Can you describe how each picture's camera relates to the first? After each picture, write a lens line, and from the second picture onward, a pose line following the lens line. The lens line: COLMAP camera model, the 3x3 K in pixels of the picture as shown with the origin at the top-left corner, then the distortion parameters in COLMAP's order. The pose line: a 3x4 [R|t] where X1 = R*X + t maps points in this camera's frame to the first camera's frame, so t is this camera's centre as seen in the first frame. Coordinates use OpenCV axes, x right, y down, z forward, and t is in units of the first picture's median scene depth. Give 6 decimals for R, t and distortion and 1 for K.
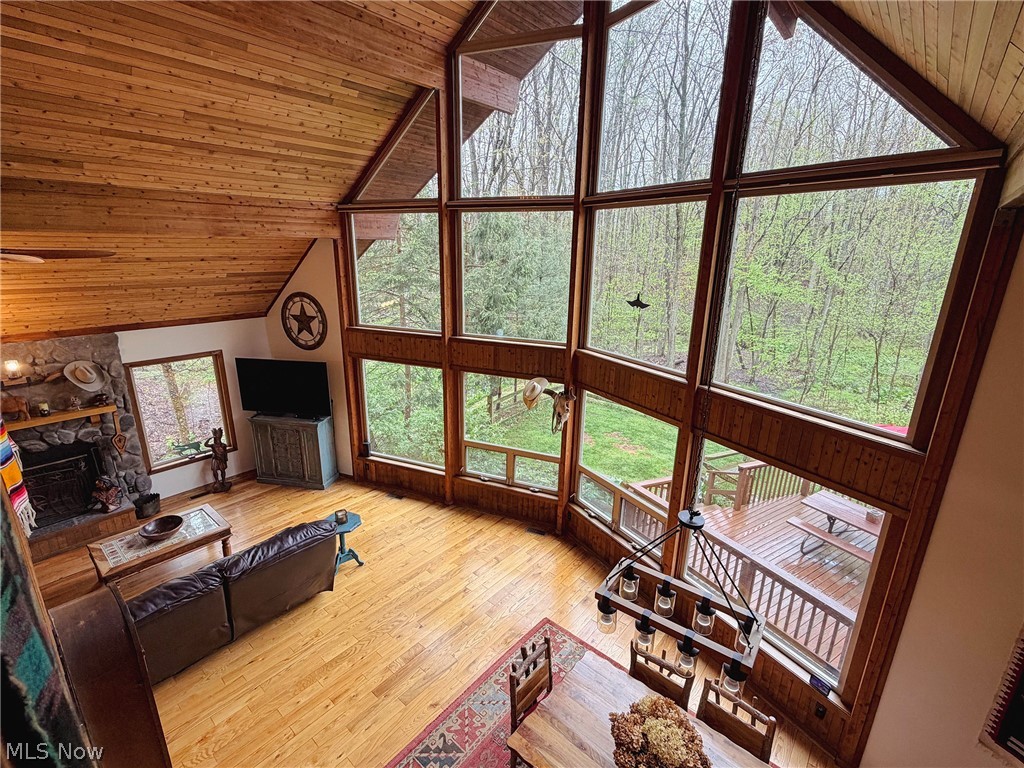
lens RADIAL K [[470.7, 0, 510.5], [0, 470.7, 386.1], [0, 0, 1]] dist [-0.003191, 0.000125]
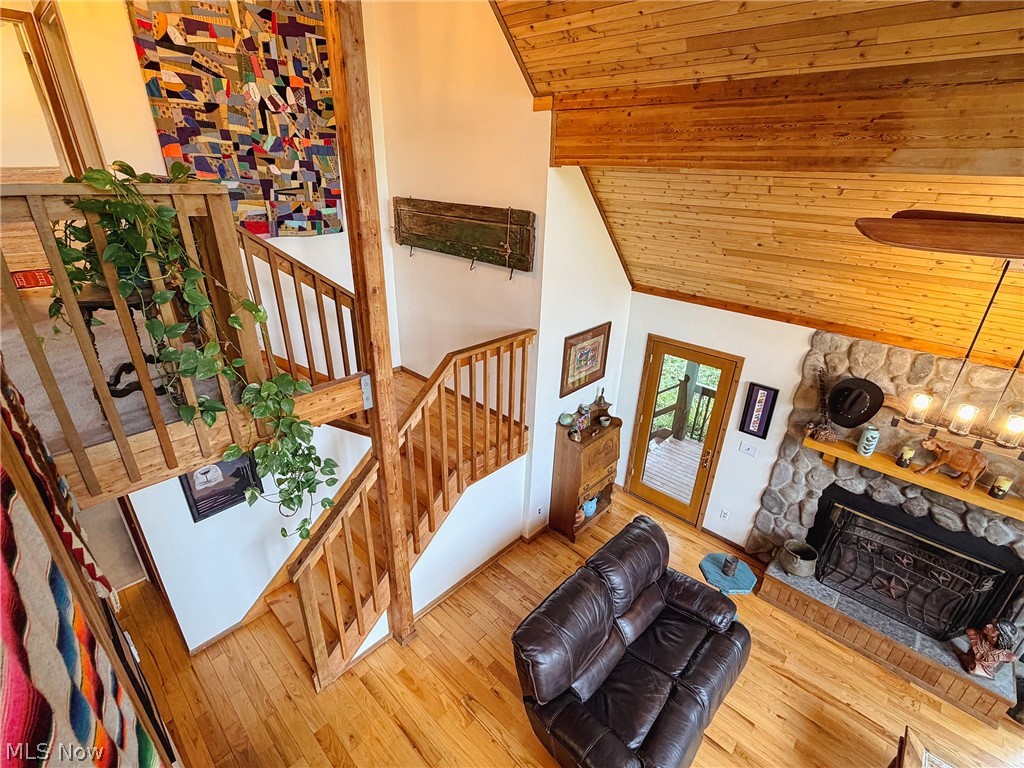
lens RADIAL K [[470.7, 0, 510.5], [0, 470.7, 386.1], [0, 0, 1]] dist [-0.003191, 0.000125]
pose [[-0.037975, 0.406054, -0.913060, -0.462984], [-0.311258, 0.863457, 0.396940, -0.103796], [0.949566, 0.299271, 0.093598, 0.299806]]
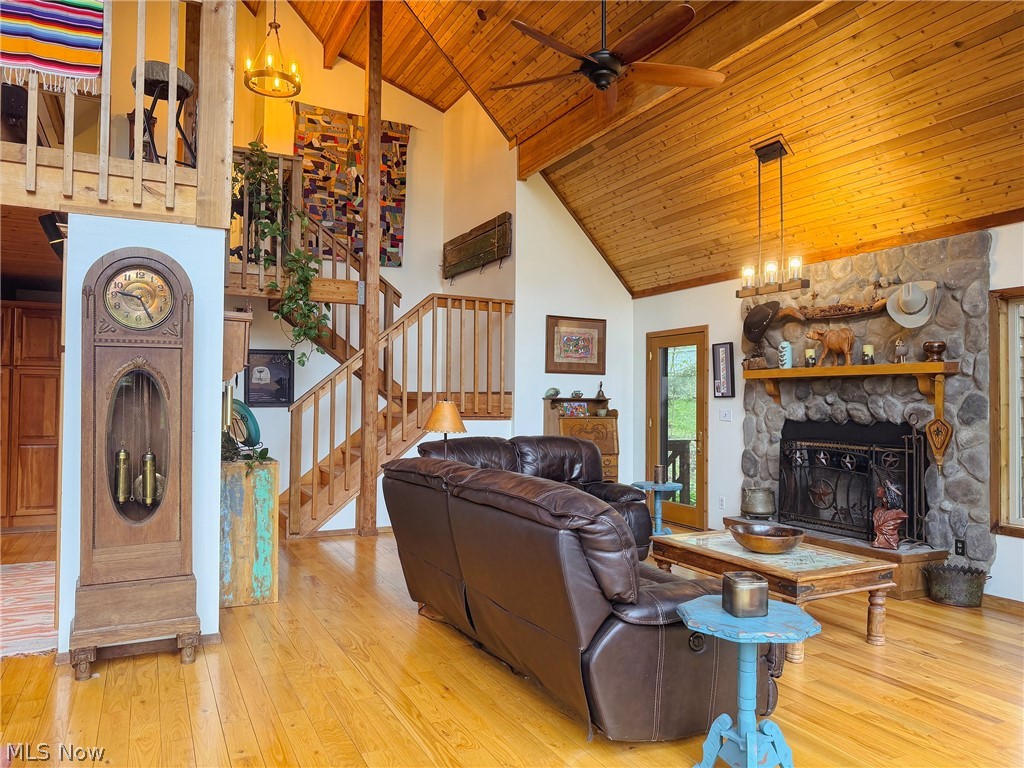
lens RADIAL K [[728.9, 0, 512.0], [0, 728.9, 384.0], [0, 0, 1]] dist [-0.007059, -0.002925]
pose [[-0.377512, -0.039332, -0.925169, 0.114182], [-0.277709, 0.957918, 0.072594, 0.149599], [0.883381, 0.284333, -0.372549, 0.936078]]
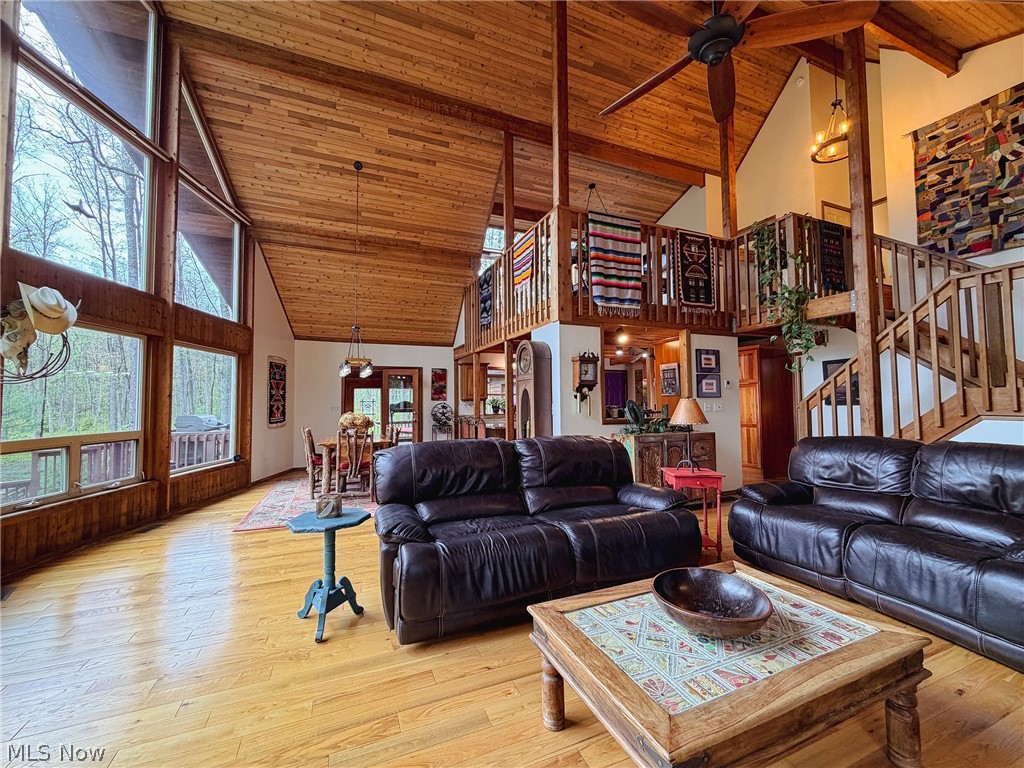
lens RADIAL K [[409.2, 0, 508.6], [0, 409.2, 384.9], [0, 0, 1]] dist [-0.002754, 0.000129]
pose [[-0.893129, 0.010835, 0.449671, -0.696421], [0.121624, 0.968287, 0.218237, 0.068012], [-0.433046, 0.249605, -0.866123, 1.189610]]
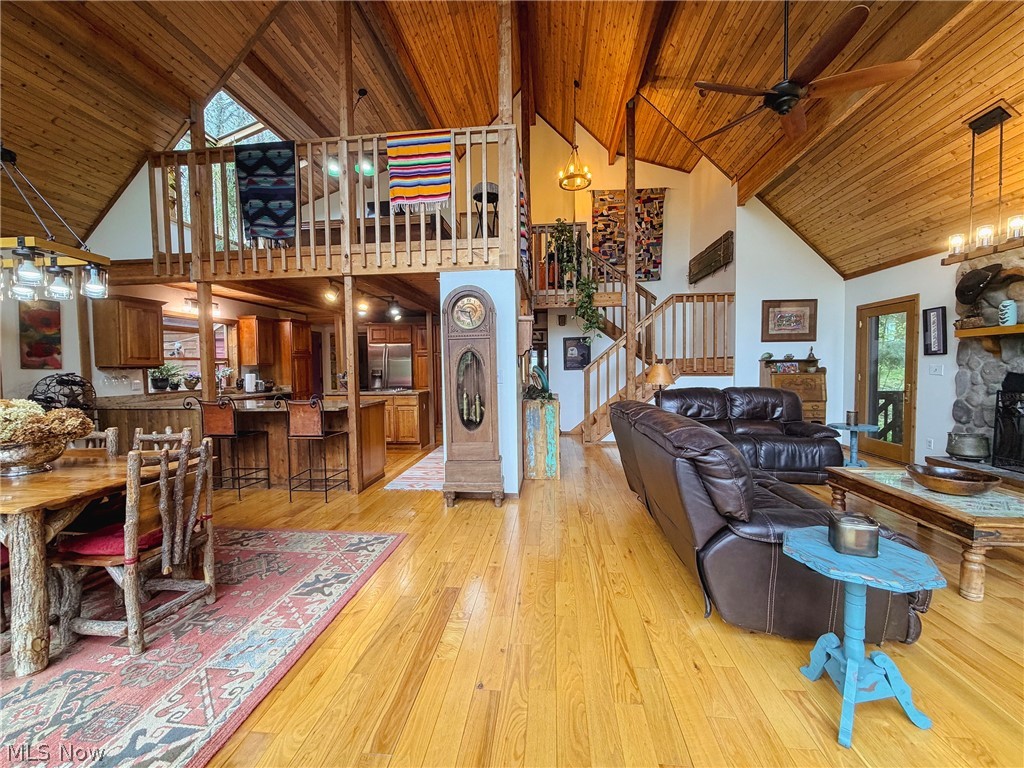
lens RADIAL K [[409.2, 0, 508.6], [0, 409.2, 384.9], [0, 0, 1]] dist [-0.002754, 0.000129]
pose [[-0.820940, 0.021767, -0.570599, -0.011792], [-0.160452, 0.950218, 0.267096, 0.137180], [0.548008, 0.310823, -0.776580, 0.984726]]
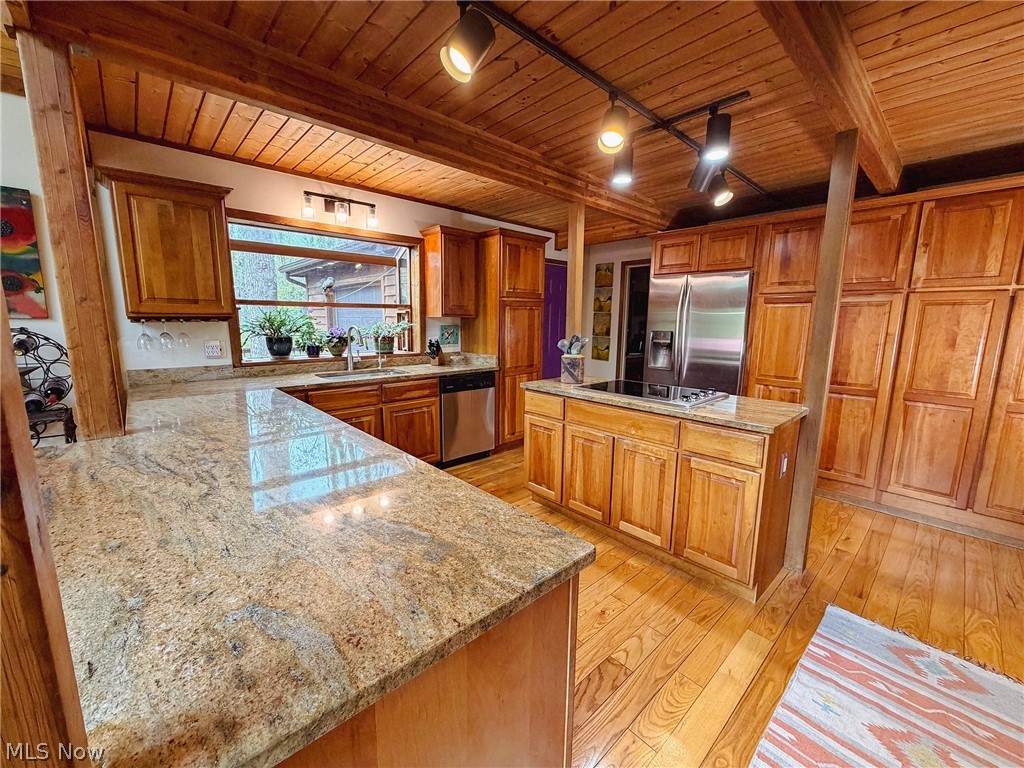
lens RADIAL K [[410.3, 0, 508.8], [0, 410.3, 386.1], [0, 0, 1]] dist [-0.001044, -0.000342]
pose [[-0.992657, -0.044012, 0.112675, -0.280535], [0.008920, 0.902294, 0.431030, 0.329837], [-0.120636, 0.428869, -0.895275, 0.280610]]
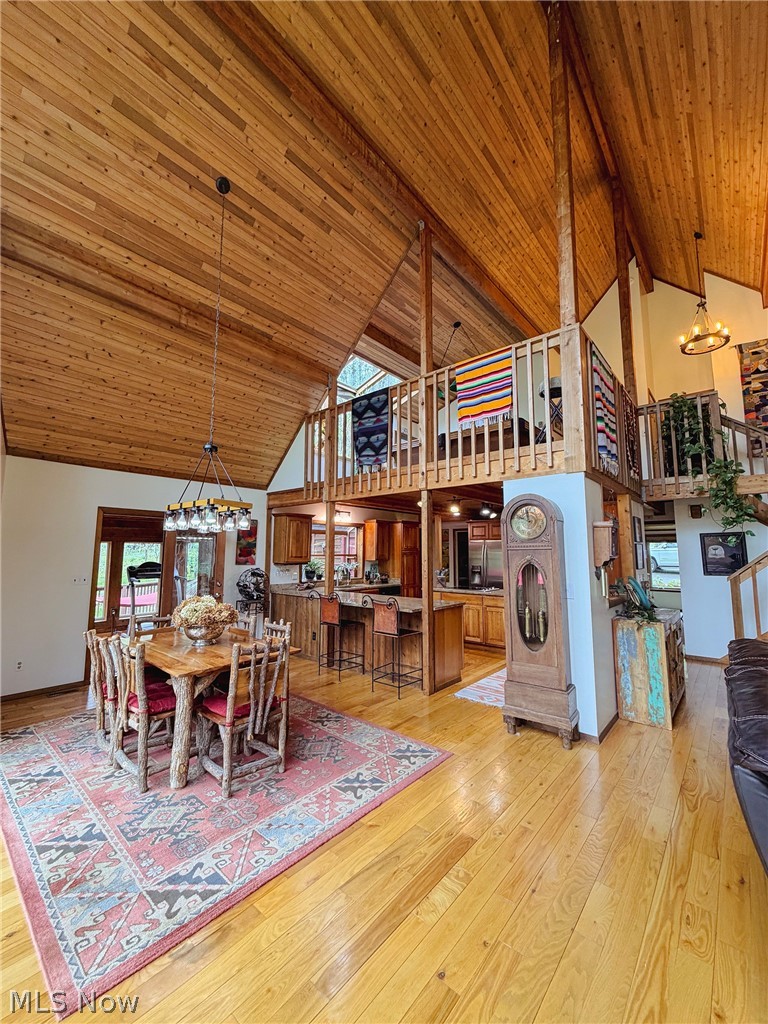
lens RADIAL K [[409.2, 0, 383.1], [0, 409.2, 508.9], [0, 0, 1]] dist [-0.002754, 0.000129]
pose [[-0.999837, -0.017976, -0.001704, -0.112597], [-0.017993, 0.983964, 0.177455, 0.086143], [-0.001513, 0.177457, -0.984127, 1.016079]]
